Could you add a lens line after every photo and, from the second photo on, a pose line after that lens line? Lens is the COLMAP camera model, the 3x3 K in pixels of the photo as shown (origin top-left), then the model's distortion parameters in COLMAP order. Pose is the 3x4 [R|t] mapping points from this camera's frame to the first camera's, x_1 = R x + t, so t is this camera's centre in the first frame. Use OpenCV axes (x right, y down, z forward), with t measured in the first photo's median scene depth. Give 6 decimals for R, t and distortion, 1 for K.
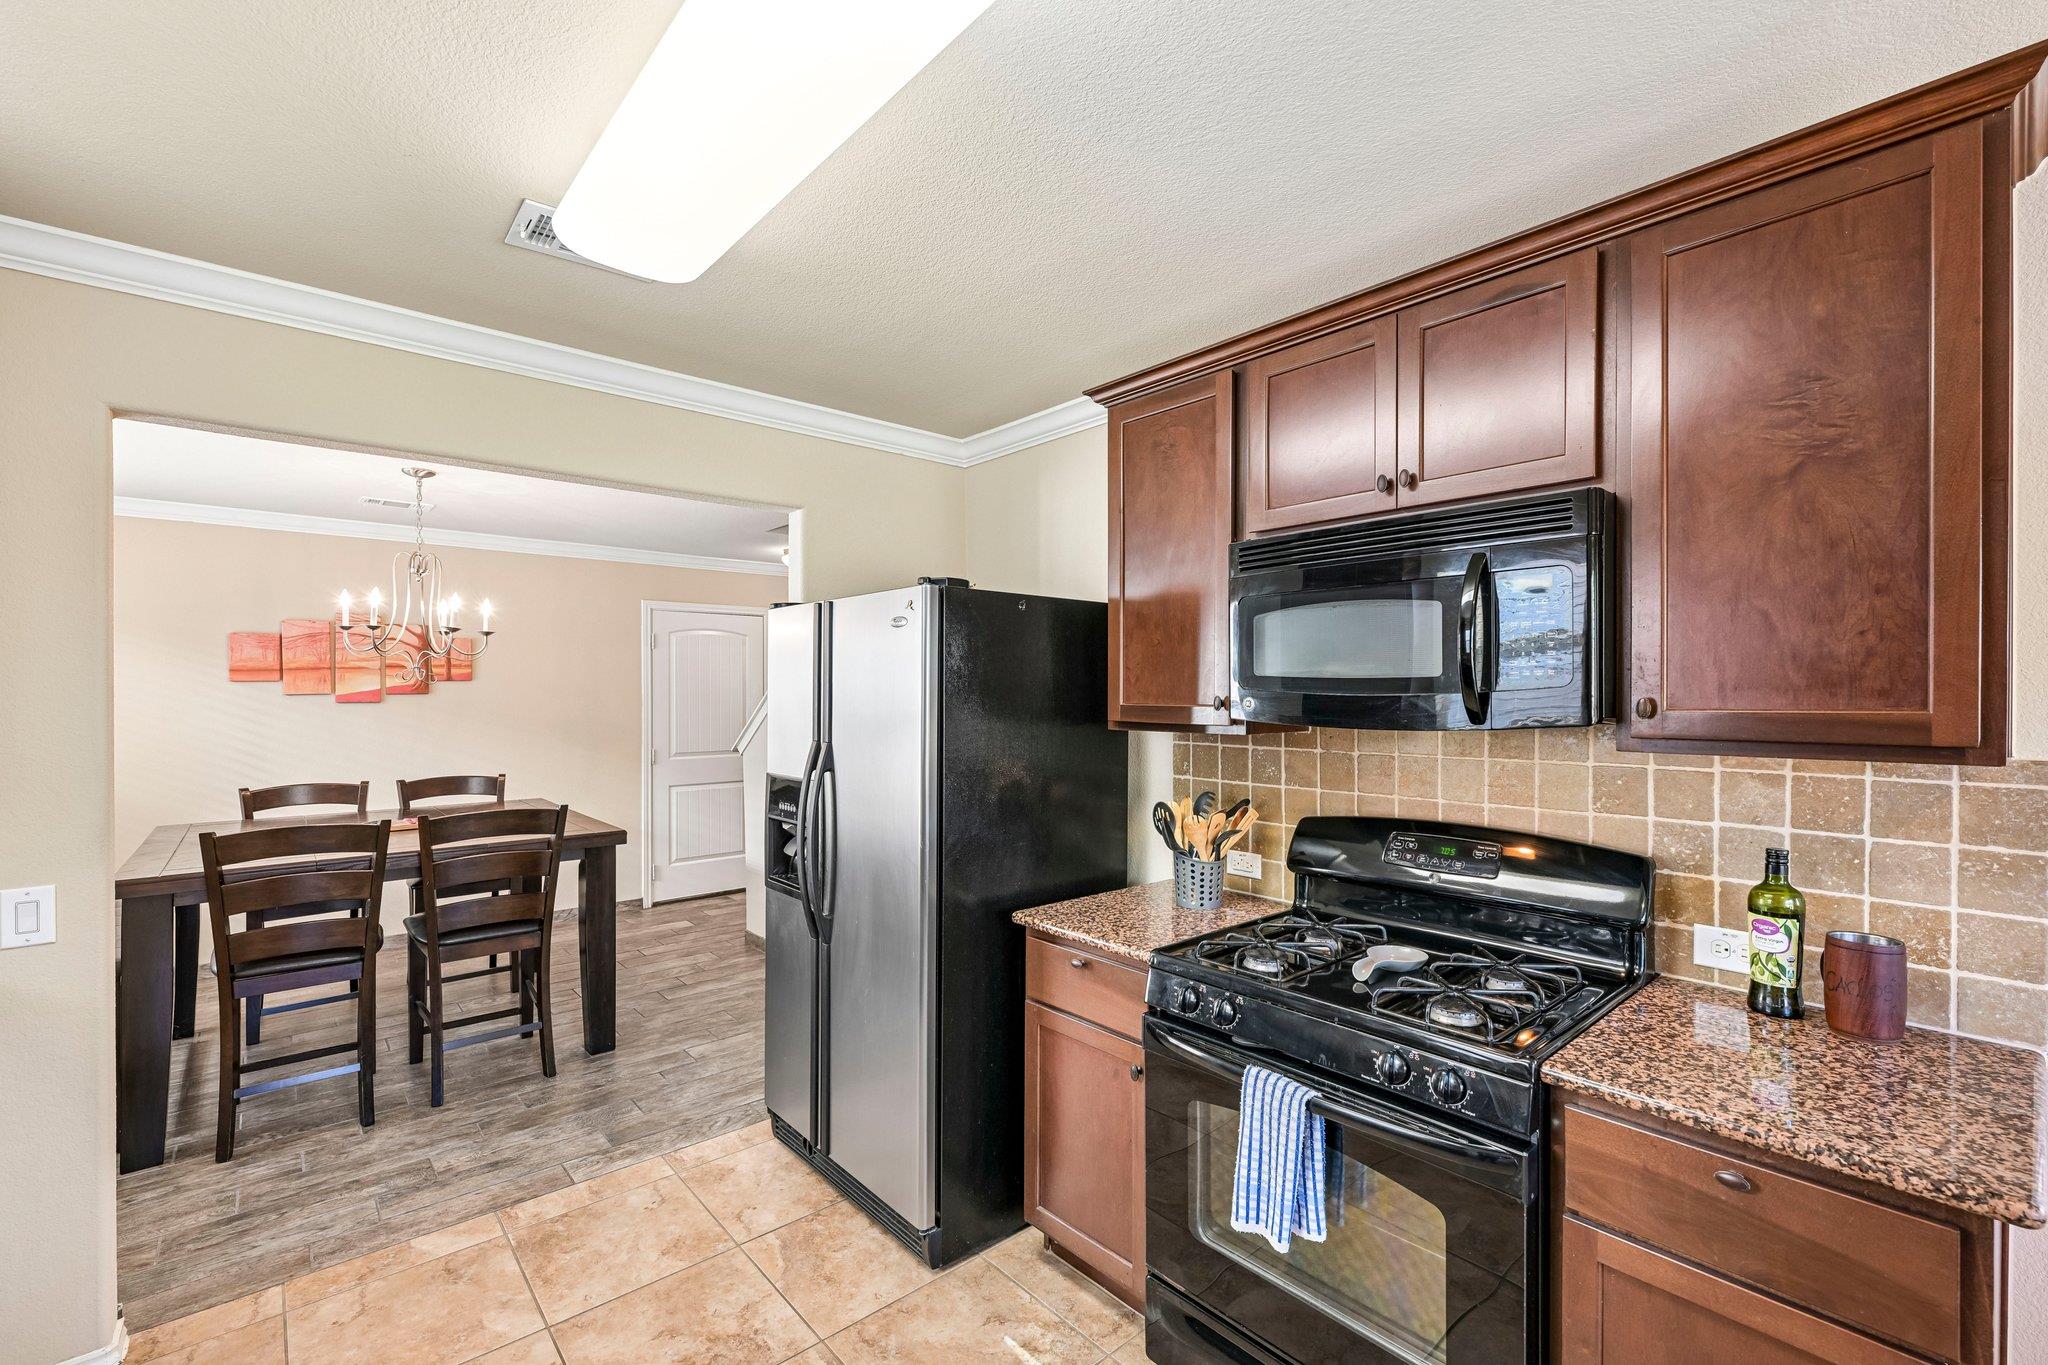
lens RADIAL K [[883.4, 0, 1024.0], [0, 883.4, 682.5], [0, 0, 1]] dist [-0.000229, -0.000027]
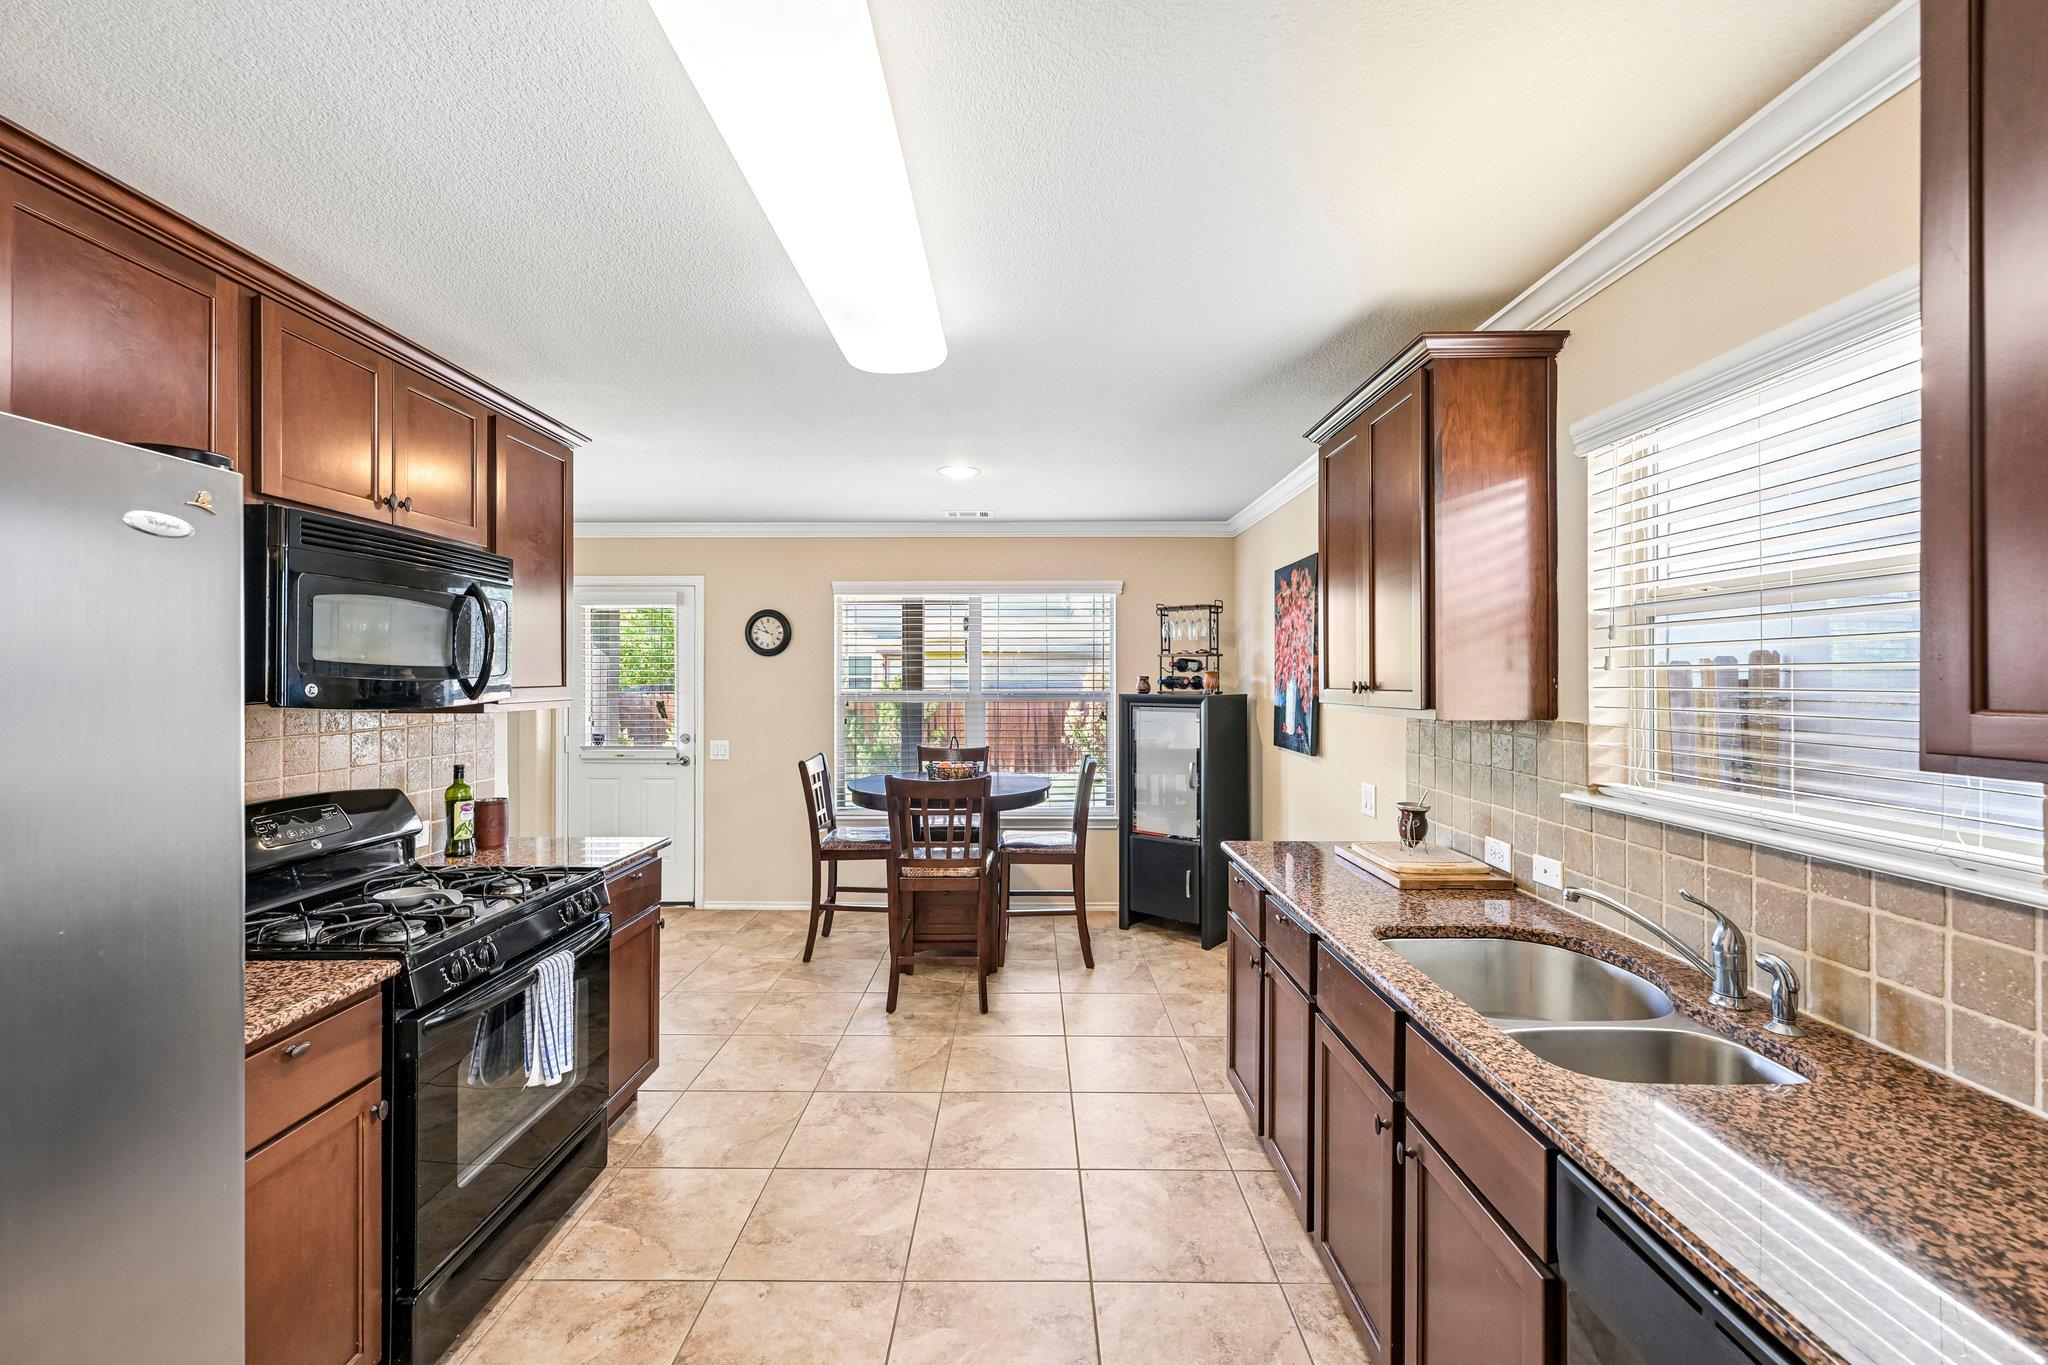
lens RADIAL K [[829.2, 0, 1024.0], [0, 829.2, 682.5], [0, 0, 1]] dist [0.000020, -0.000001]
pose [[-0.753164, -0.006249, 0.657803, -1.012193], [-0.006360, 0.999977, 0.002218, 0.008316], [-0.657802, -0.002513, -0.753187, 1.356337]]
